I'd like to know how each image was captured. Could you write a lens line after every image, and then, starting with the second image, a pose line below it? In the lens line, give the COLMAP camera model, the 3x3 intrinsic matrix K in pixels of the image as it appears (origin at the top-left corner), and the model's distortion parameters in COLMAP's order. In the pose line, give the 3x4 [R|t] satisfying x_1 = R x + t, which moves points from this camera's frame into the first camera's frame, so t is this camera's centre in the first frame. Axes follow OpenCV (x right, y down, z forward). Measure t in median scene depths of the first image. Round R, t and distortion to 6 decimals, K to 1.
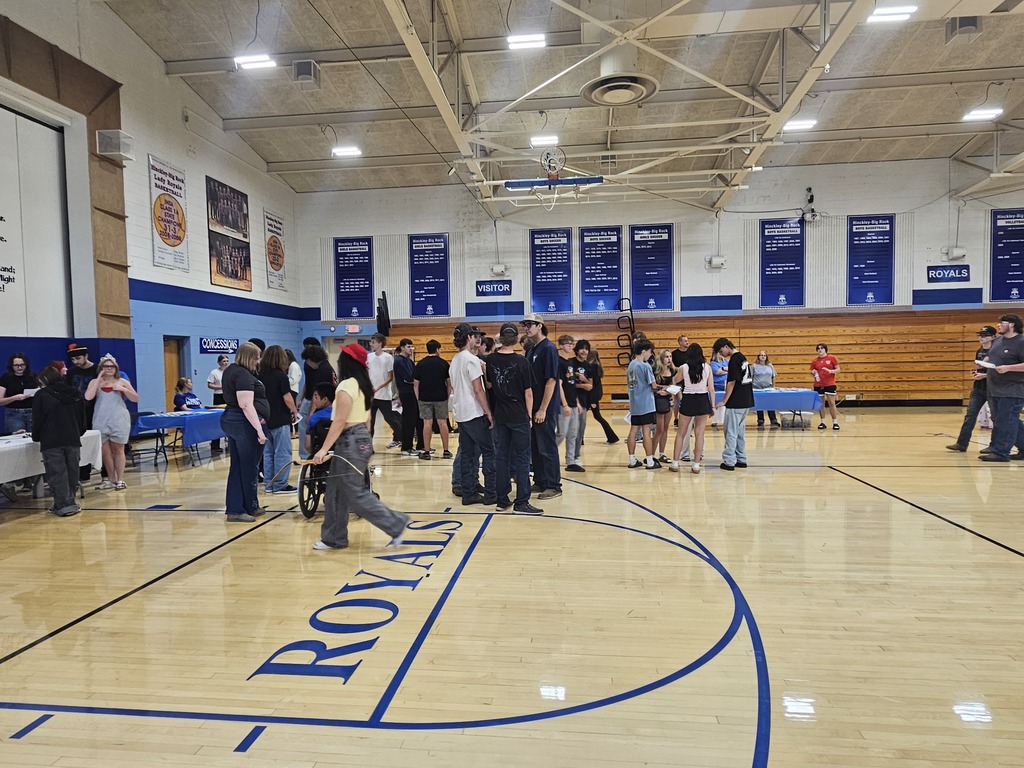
lens RADIAL K [[644.5, 0, 505.5], [0, 644.5, 387.3], [0, 0, 1]] dist [0.004312, -0.001587]
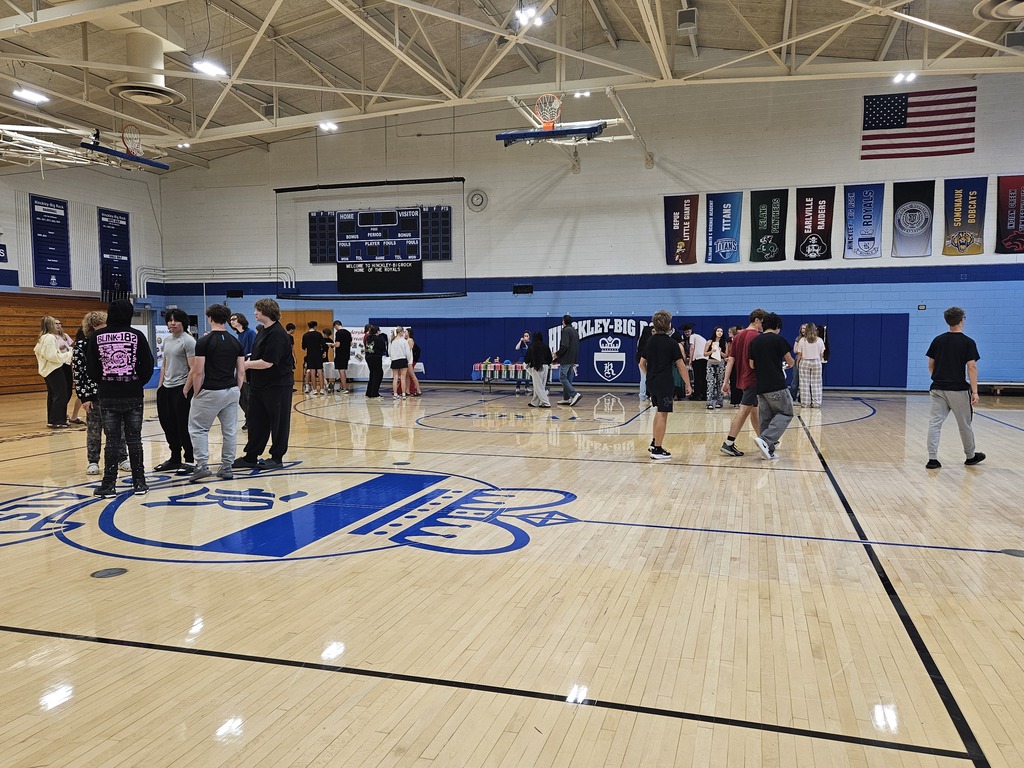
lens RADIAL K [[801.7, 0, 512.0], [0, 801.7, 384.0], [0, 0, 1]] dist [0.099522, -0.068331]
pose [[0.180159, -0.044126, 0.982647, -1.257382], [0.045545, 0.998296, 0.036478, 0.017387], [-0.982583, 0.038182, 0.181861, 0.154212]]
